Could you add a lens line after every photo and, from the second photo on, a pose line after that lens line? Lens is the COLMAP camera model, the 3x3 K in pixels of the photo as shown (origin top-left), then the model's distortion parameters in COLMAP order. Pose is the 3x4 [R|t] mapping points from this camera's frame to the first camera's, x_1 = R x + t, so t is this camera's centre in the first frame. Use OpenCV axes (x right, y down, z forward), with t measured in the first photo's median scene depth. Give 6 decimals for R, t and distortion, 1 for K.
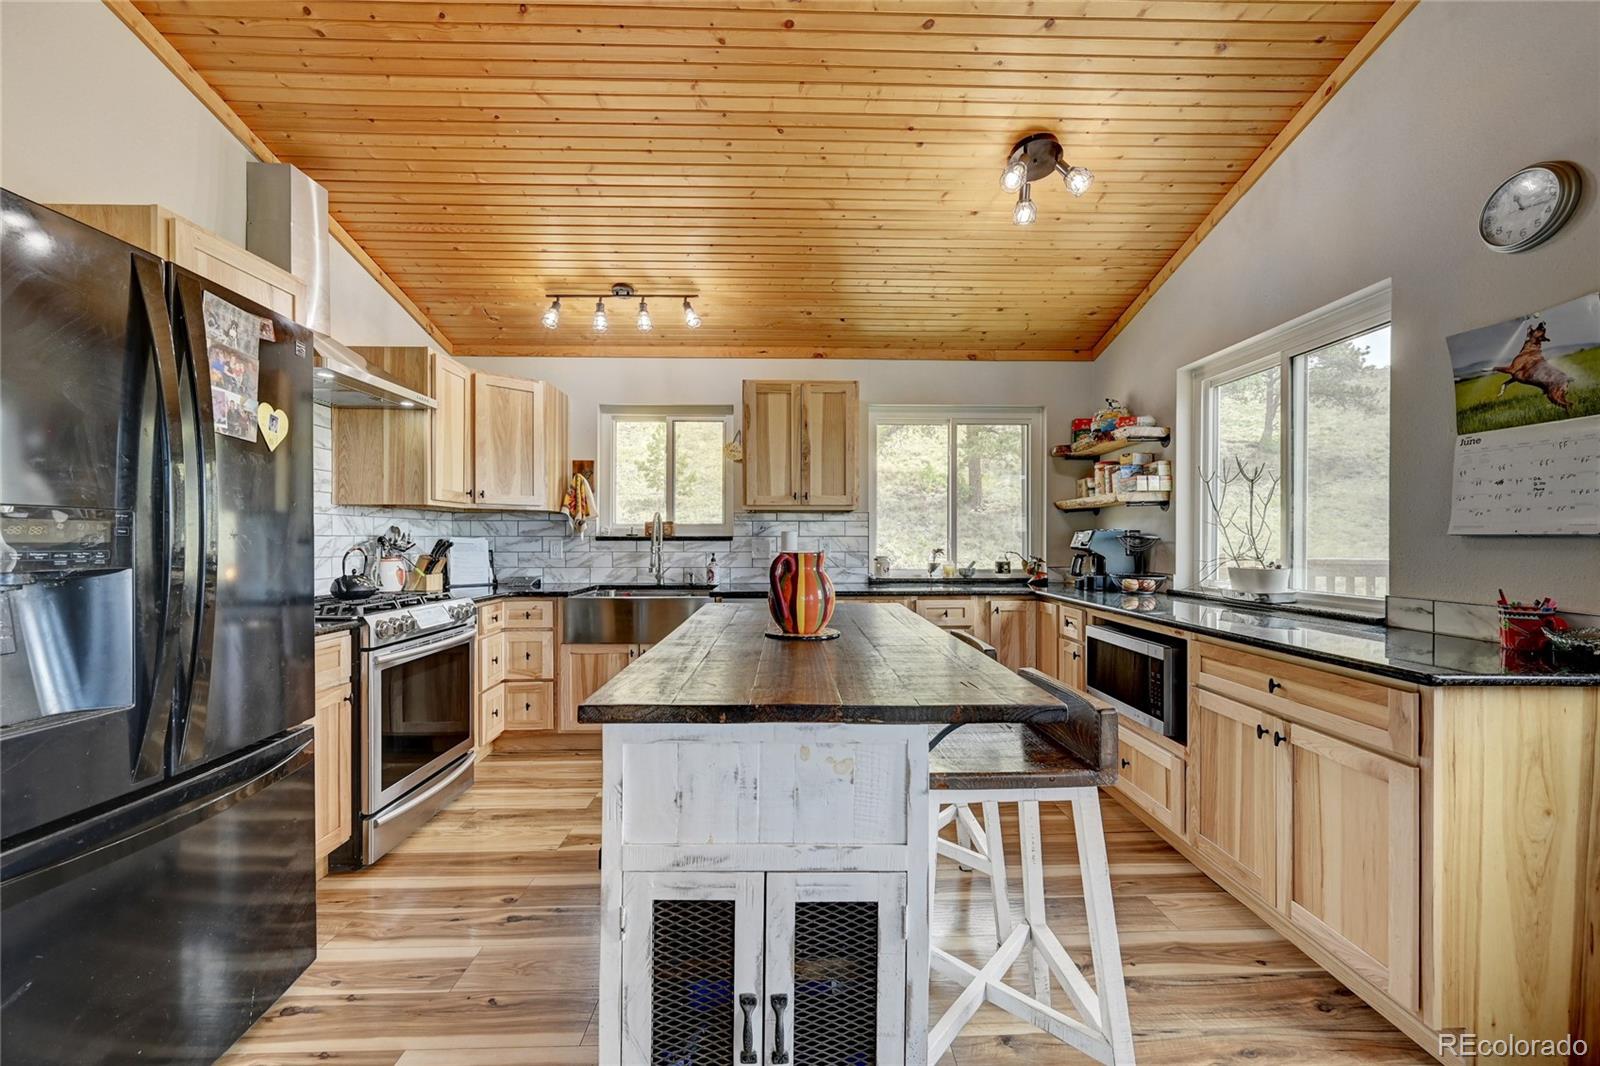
lens RADIAL K [[629.8, 0, 805.0], [0, 629.8, 535.9], [0, 0, 1]] dist [-0.002957, -0.000550]
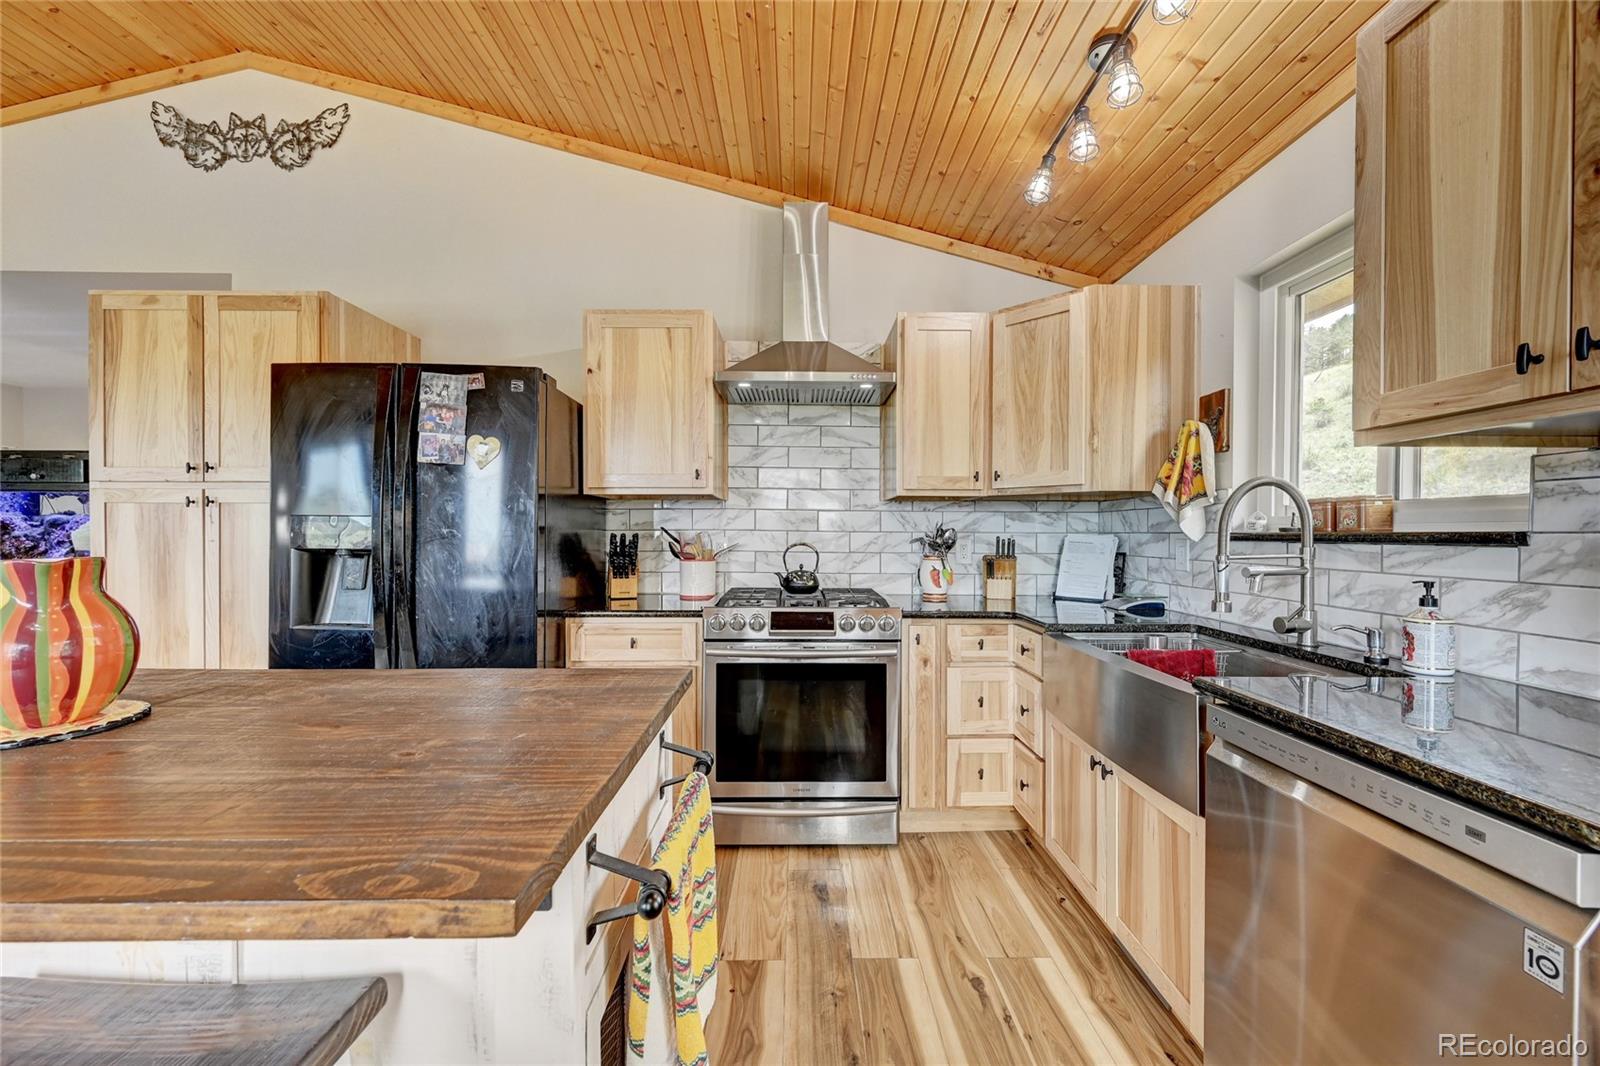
lens RADIAL K [[629.8, 0, 806.5], [0, 629.8, 535.4], [0, 0, 1]] dist [-0.002957, -0.000550]
pose [[-0.009317, 0.002961, -0.999952, 0.230074], [-0.001243, 0.999995, 0.002972, 0.001970], [0.999956, 0.001271, -0.009313, 0.769383]]
